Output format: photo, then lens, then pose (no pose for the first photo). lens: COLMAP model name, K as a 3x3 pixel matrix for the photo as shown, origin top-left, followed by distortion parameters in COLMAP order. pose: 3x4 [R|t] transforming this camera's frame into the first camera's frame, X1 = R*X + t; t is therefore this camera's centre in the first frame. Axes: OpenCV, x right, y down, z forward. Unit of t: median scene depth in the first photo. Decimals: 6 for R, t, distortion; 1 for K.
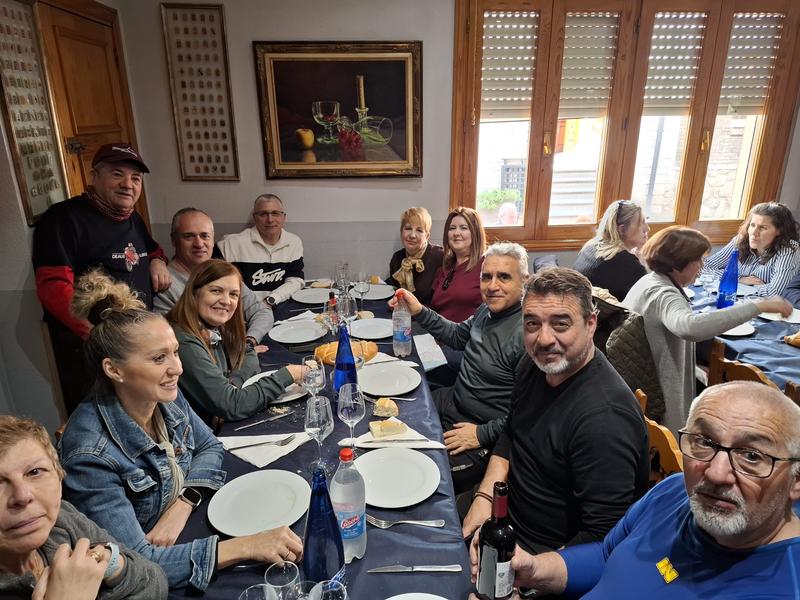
lens RADIAL K [[543.3, 0, 400.8], [0, 543.3, 299.4], [0, 0, 1]] dist [0.059255, -0.055248]
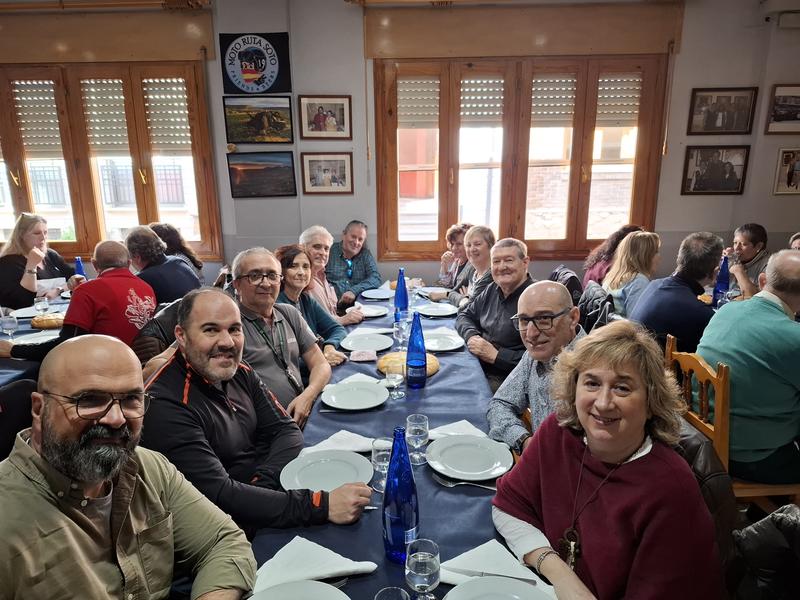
lens RADIAL K [[542.5, 0, 400.0], [0, 542.5, 300.0], [0, 0, 1]] dist [0.052334, -0.048382]
pose [[0.994589, 0.020936, -0.101760, 1.377308], [-0.028132, 0.997164, -0.069803, 0.080168], [0.100010, 0.072288, 0.992357, -0.201525]]
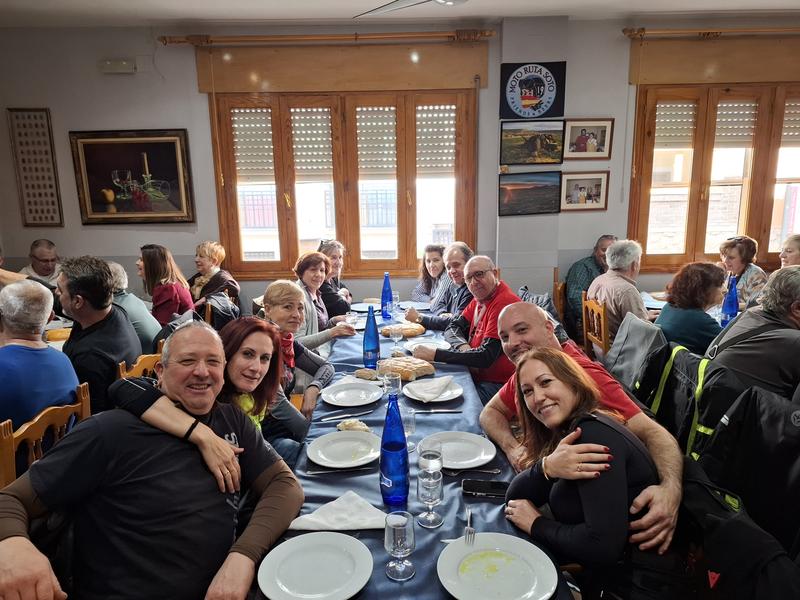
lens RADIAL K [[543.3, 0, 400.8], [0, 543.3, 299.4], [0, 0, 1]] dist [0.059255, -0.055248]
pose [[0.998122, -0.001518, -0.061233, 0.660525], [-0.005772, 0.992915, -0.118690, 0.131979], [0.060980, 0.118821, 0.991041, -0.320057]]
